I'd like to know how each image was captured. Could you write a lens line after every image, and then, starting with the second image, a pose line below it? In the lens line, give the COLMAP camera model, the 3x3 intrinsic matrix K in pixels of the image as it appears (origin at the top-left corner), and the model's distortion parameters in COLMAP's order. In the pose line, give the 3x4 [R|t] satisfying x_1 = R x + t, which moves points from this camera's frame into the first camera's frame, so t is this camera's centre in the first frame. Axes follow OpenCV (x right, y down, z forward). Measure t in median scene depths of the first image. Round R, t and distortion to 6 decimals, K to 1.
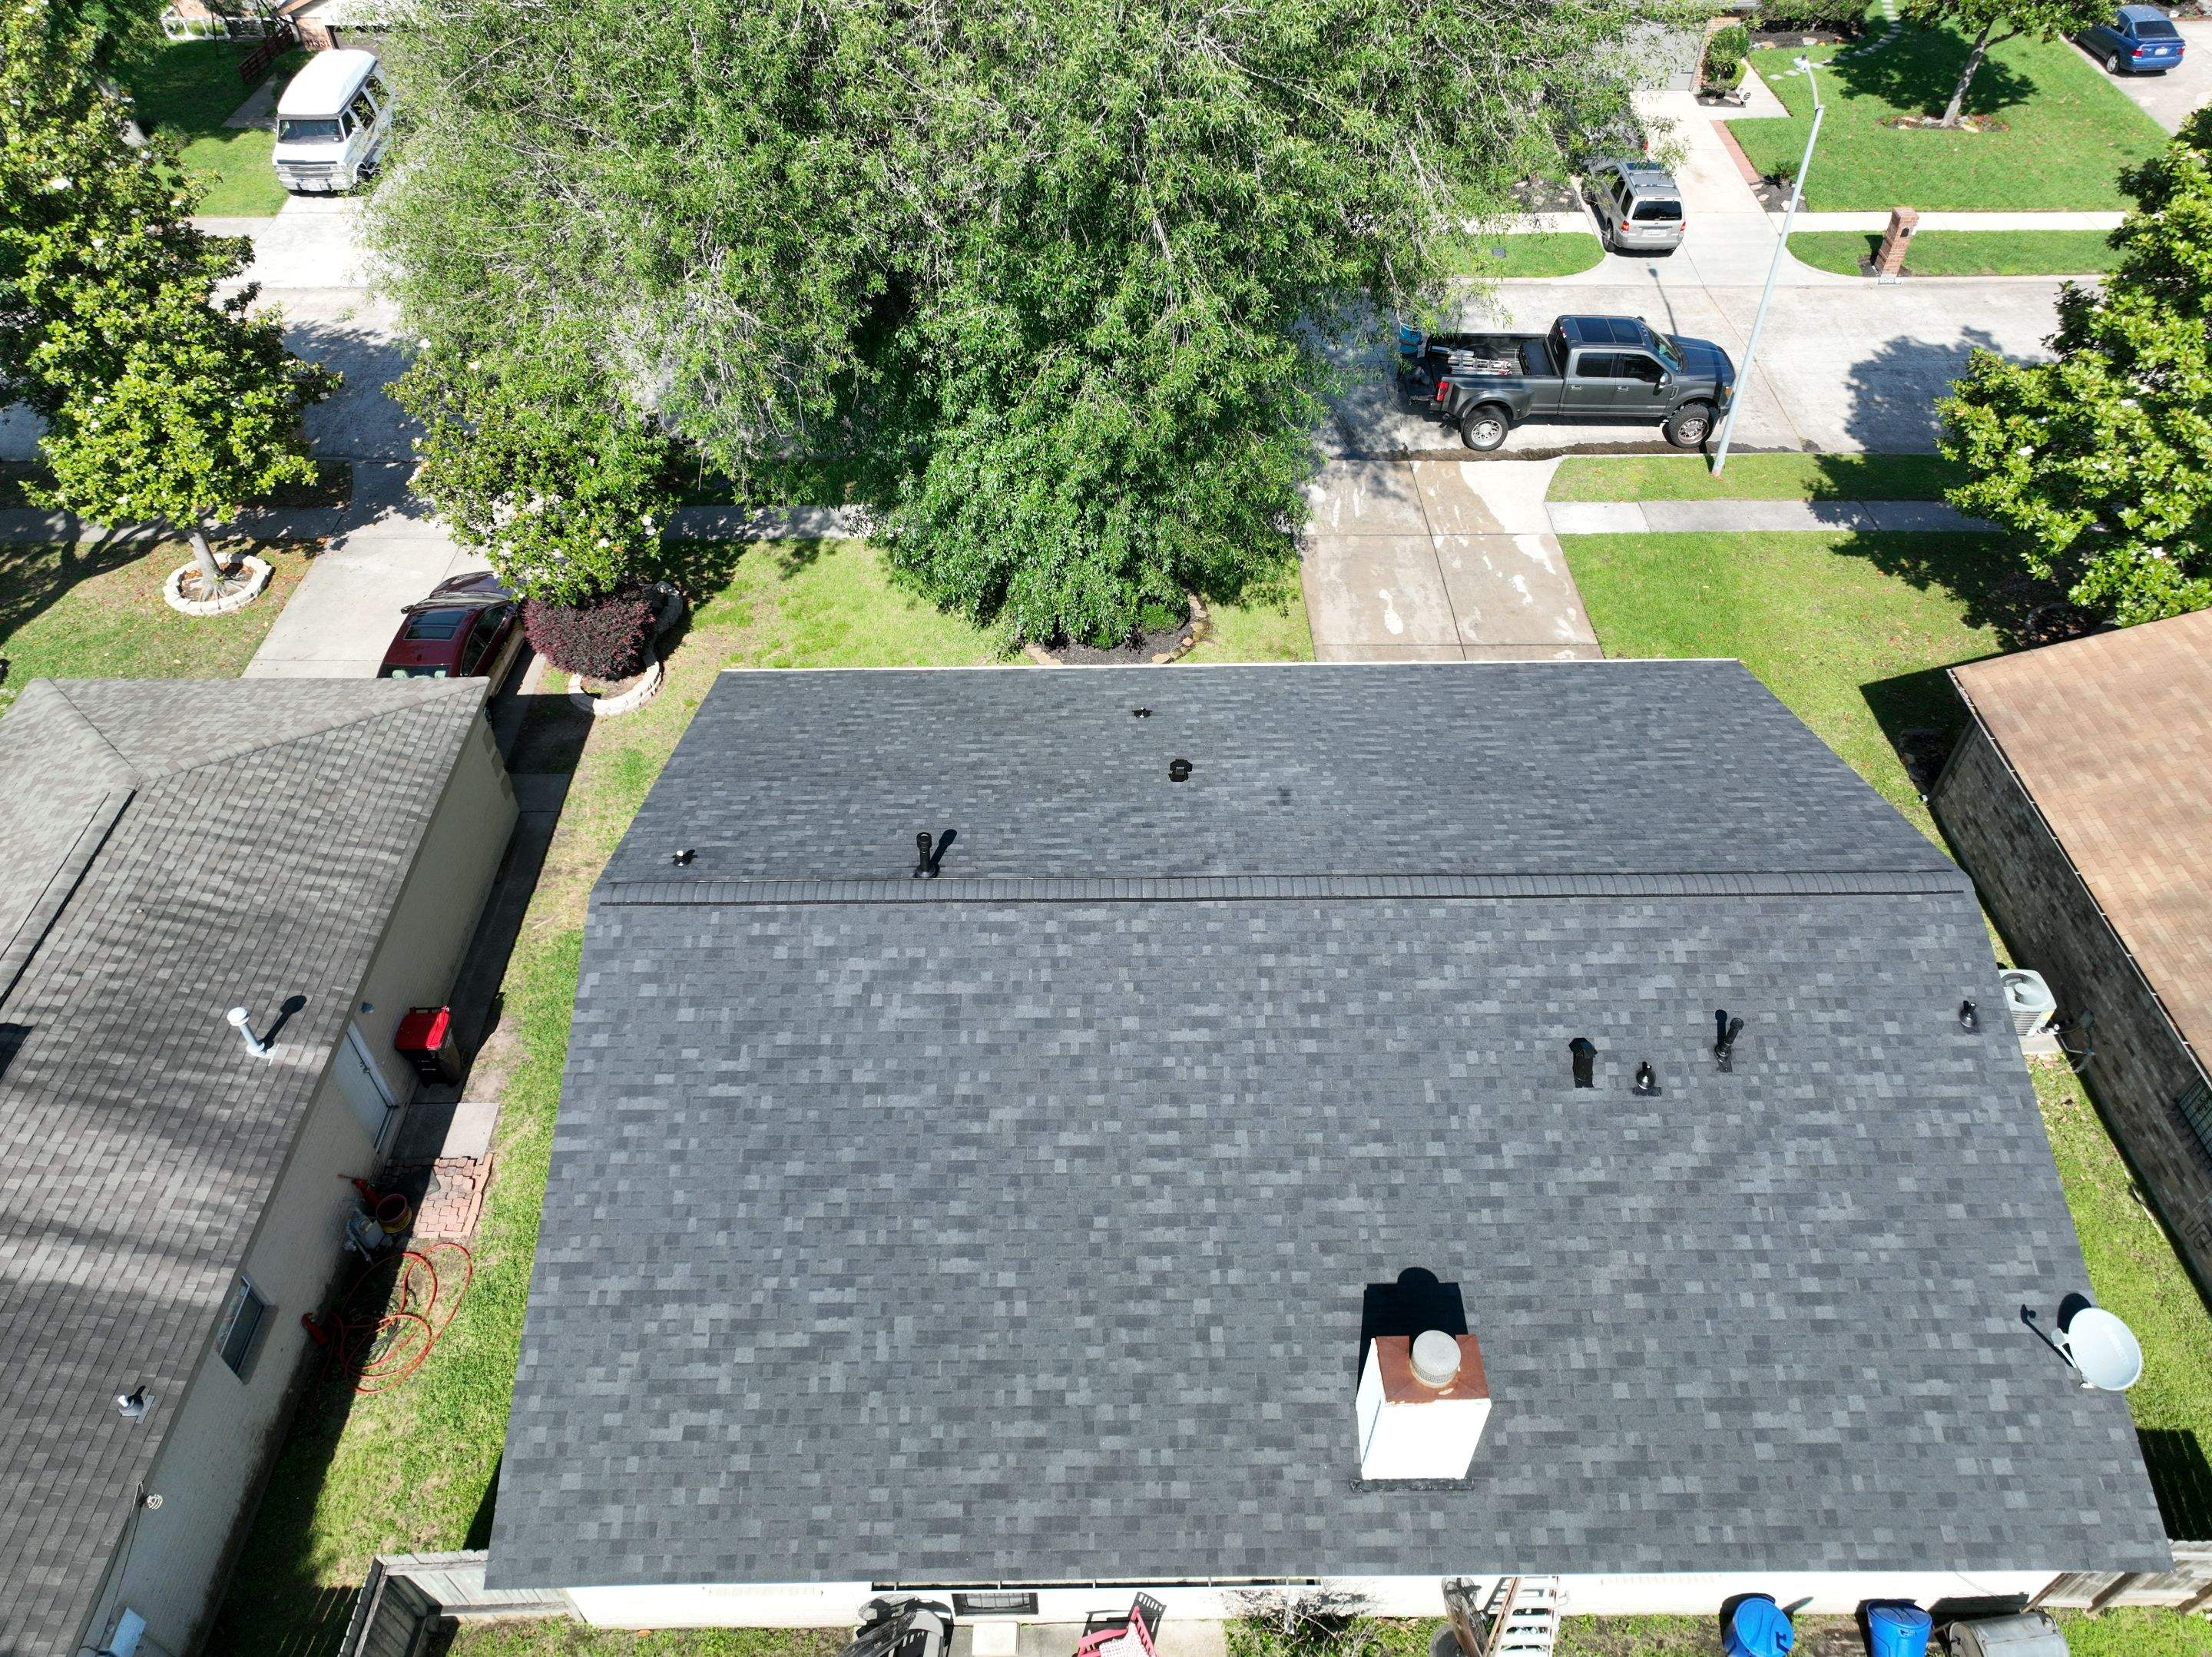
lens RADIAL K [[1551.8, 0, 1102.5], [0, 1551.8, 831.8], [0, 0, 1]] dist [-0.001588, 0.016092]
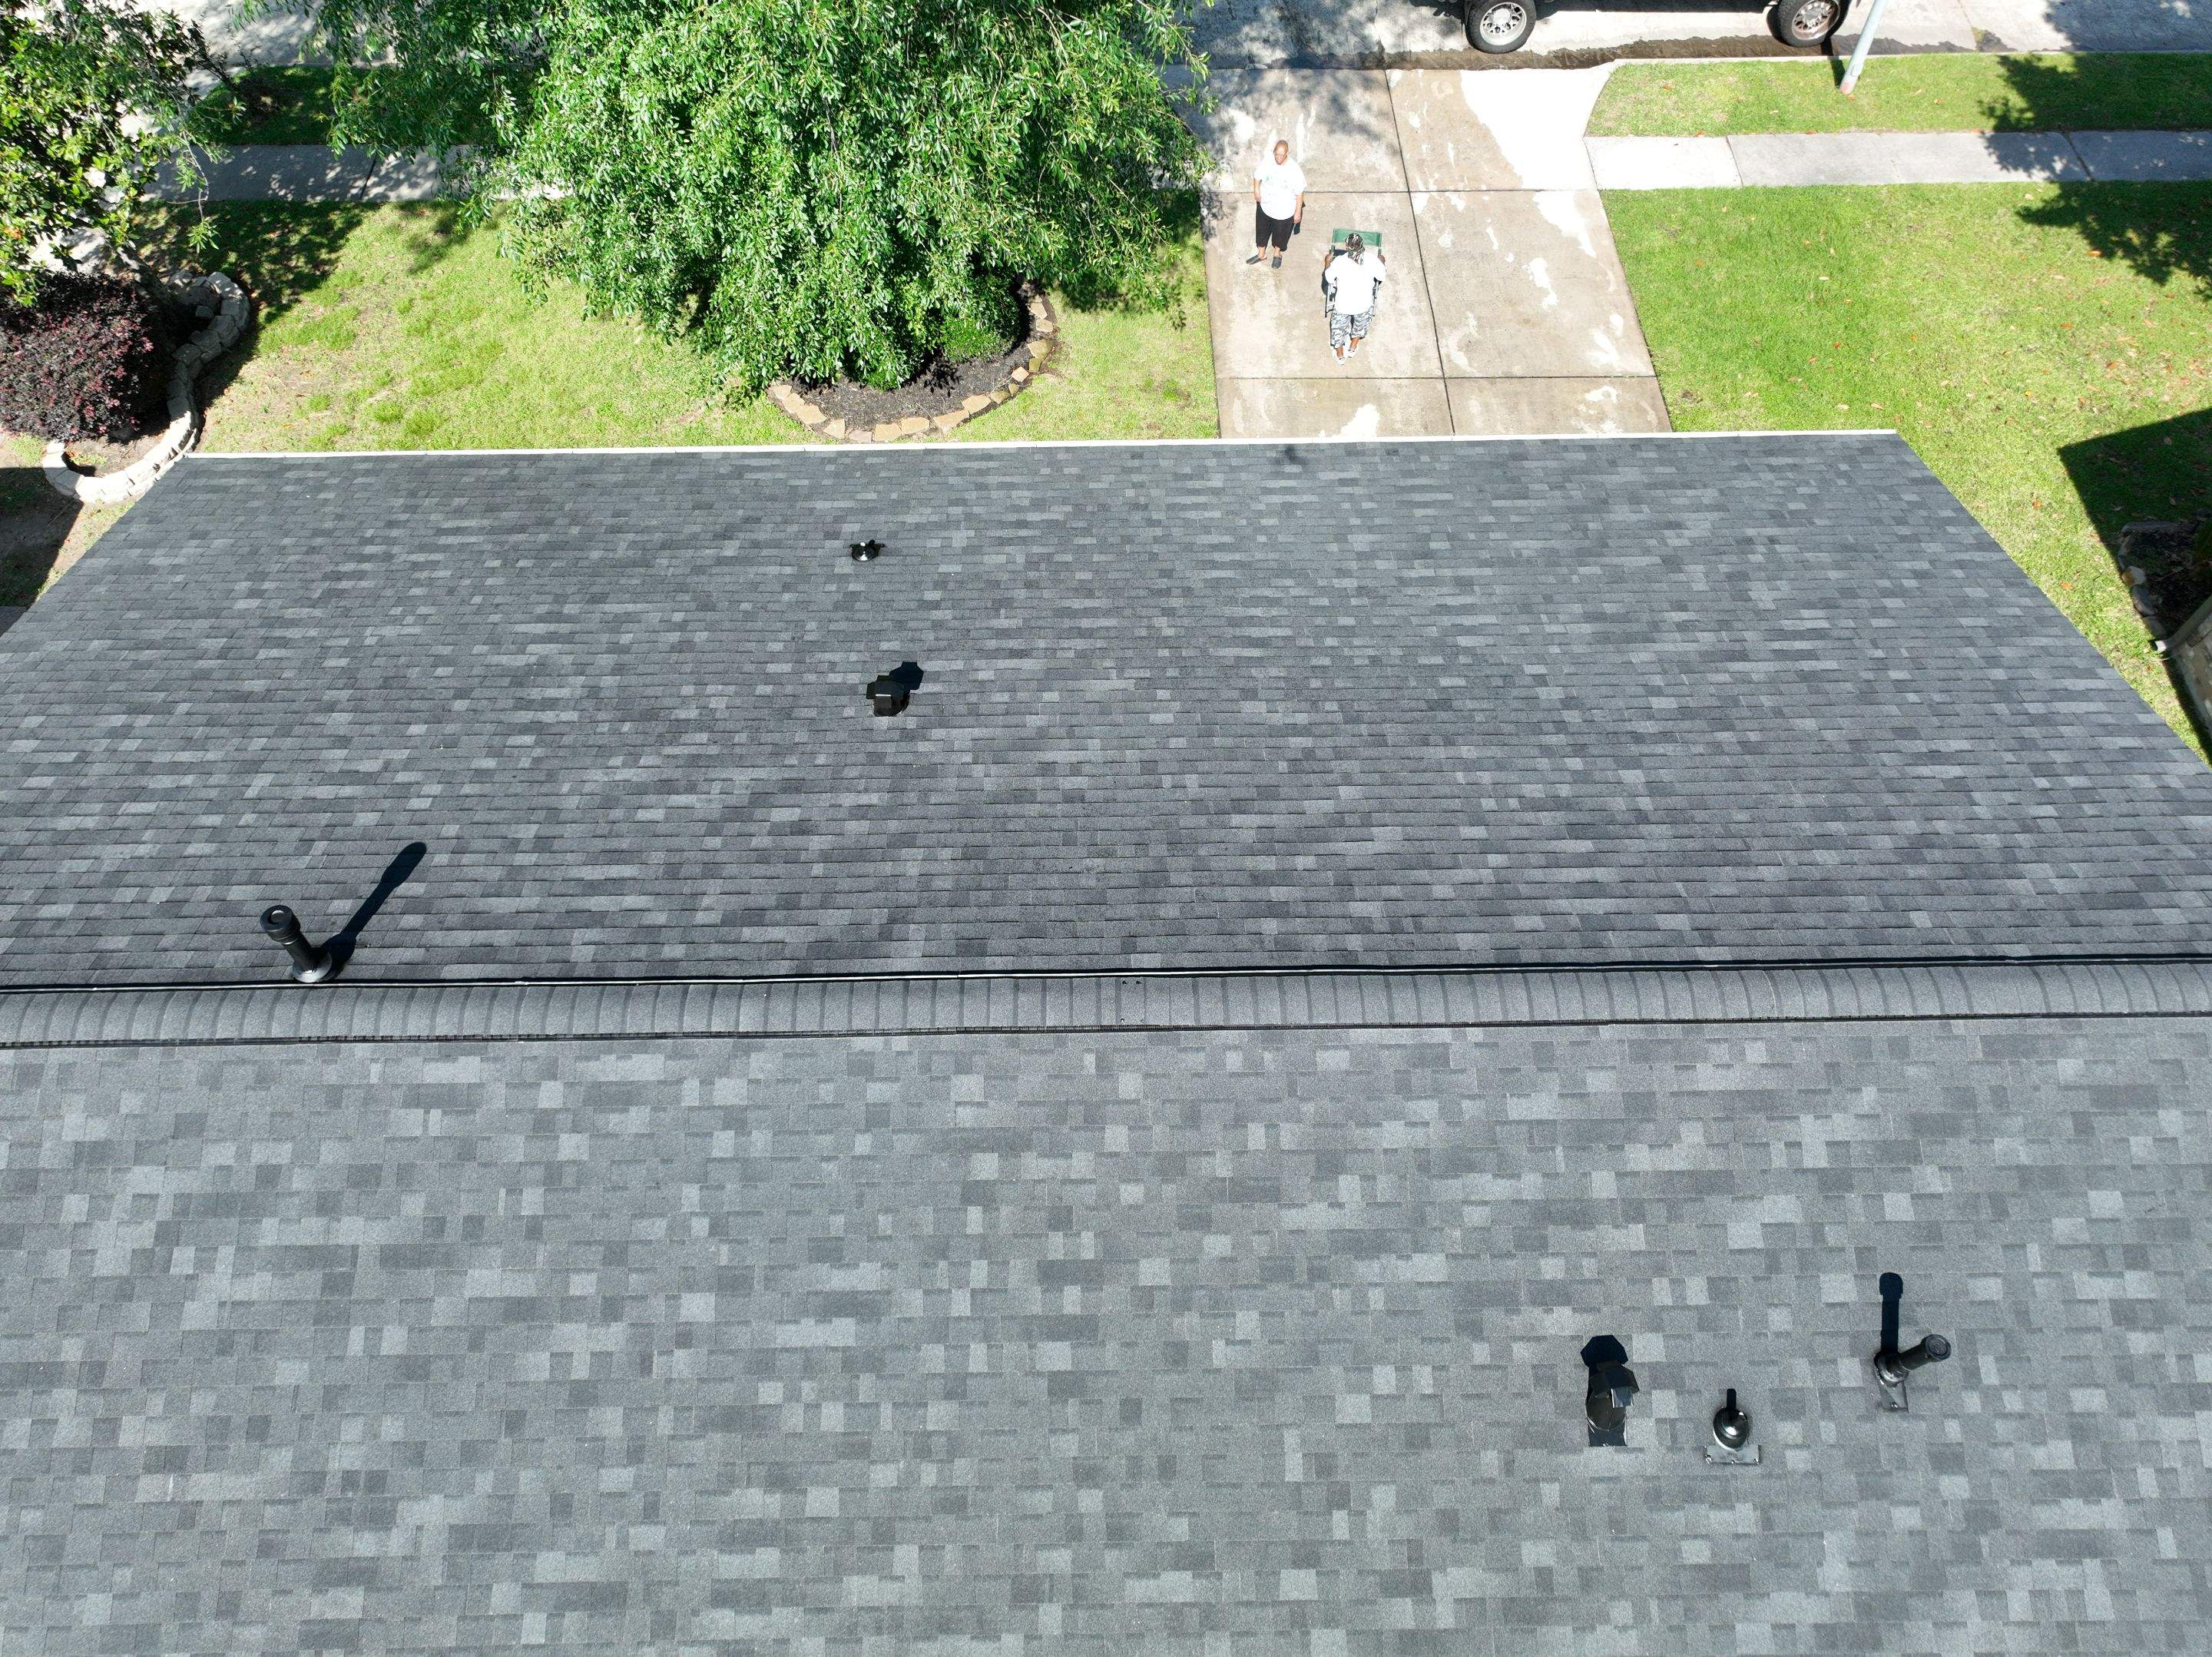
lens RADIAL K [[1551.8, 0, 1102.8], [0, 1551.8, 829.7], [0, 0, 1]] dist [-0.001588, 0.016092]
pose [[0.999994, -0.003055, 0.001671, 0.146903], [0.002615, 0.975677, 0.219196, -0.133395], [-0.002300, -0.219190, 0.975679, 0.550532]]
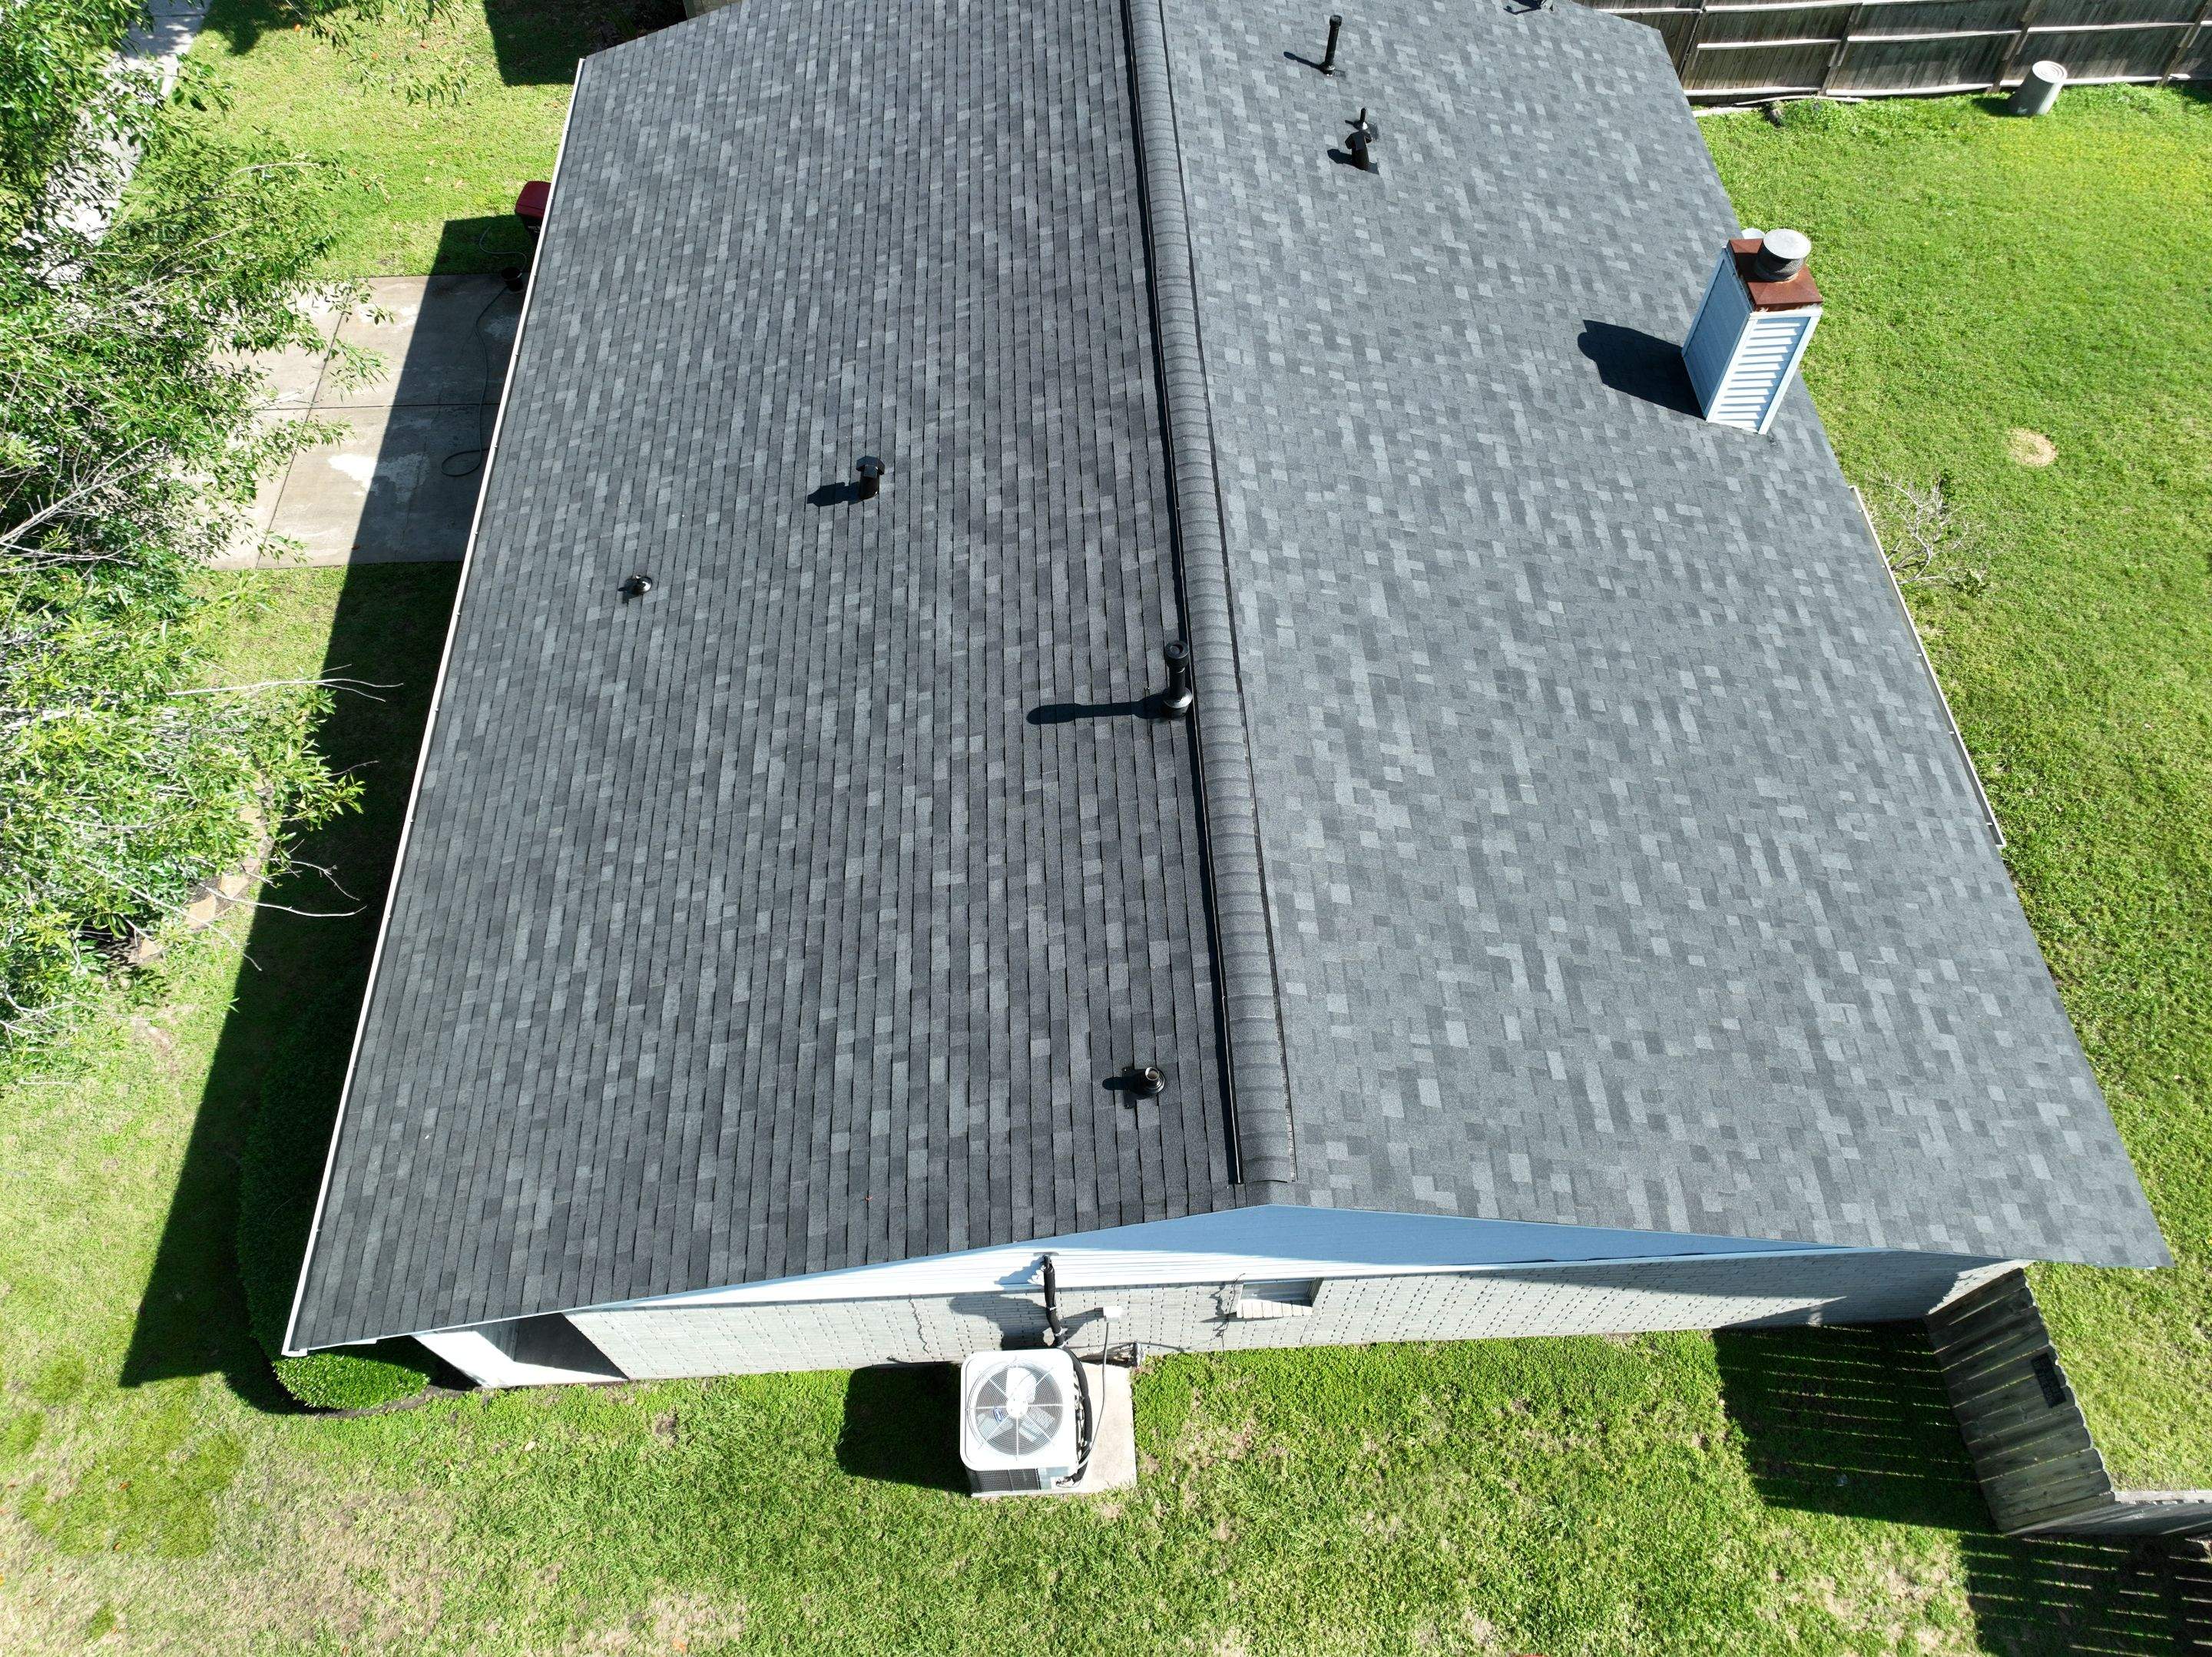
lens RADIAL K [[1551.8, 0, 1104.9], [0, 1551.8, 828.6], [0, 0, 1]] dist [-0.001588, 0.016092]
pose [[-0.033062, -0.843683, 0.535823, -0.522557], [0.707059, 0.359166, 0.609153, -0.379664], [-0.706381, 0.398998, 0.584659, 0.710908]]
